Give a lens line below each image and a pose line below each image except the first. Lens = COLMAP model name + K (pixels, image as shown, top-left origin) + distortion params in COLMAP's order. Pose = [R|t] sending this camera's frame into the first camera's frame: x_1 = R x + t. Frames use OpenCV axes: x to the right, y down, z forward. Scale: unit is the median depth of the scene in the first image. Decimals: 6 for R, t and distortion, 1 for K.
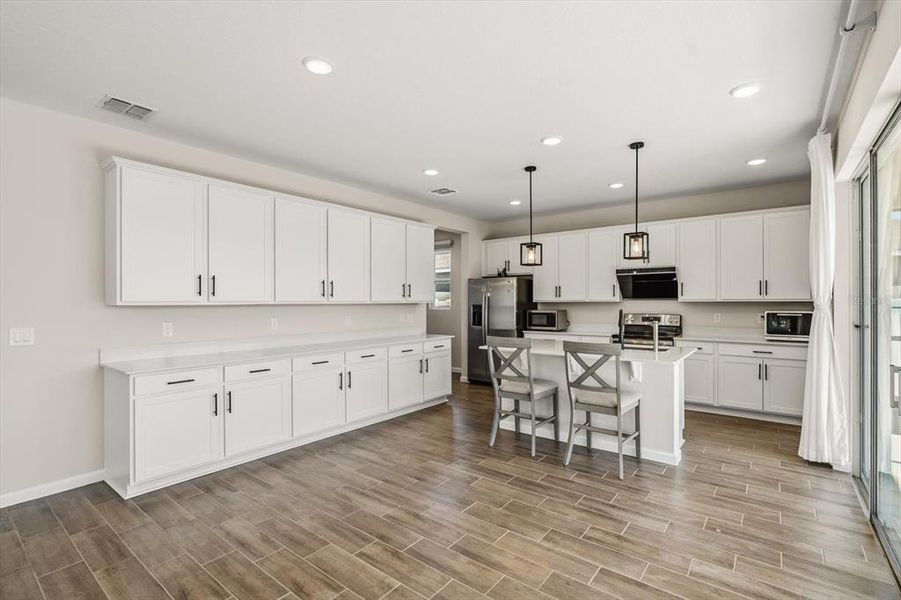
lens RADIAL K [[415.9, 0, 450.7], [0, 415.9, 300.9], [0, 0, 1]] dist [0.000272, -0.000081]
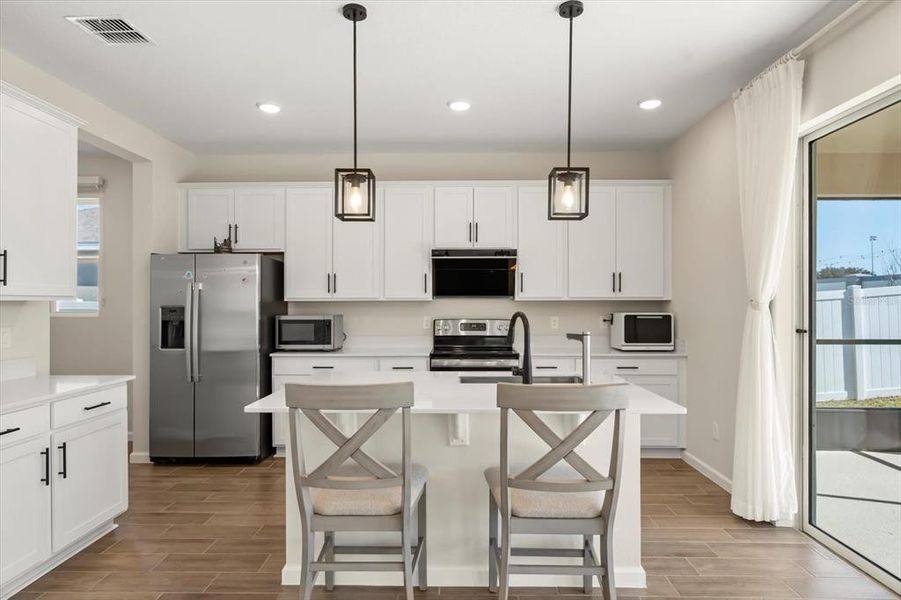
lens RADIAL K [[521.7, 0, 450.3], [0, 521.7, 302.6], [0, 0, 1]] dist [-0.003068, -0.000058]
pose [[0.799238, 0.004645, 0.600997, -0.050606], [-0.002516, 0.999987, -0.004383, 0.007650], [-0.601010, 0.001991, 0.799239, 0.322358]]
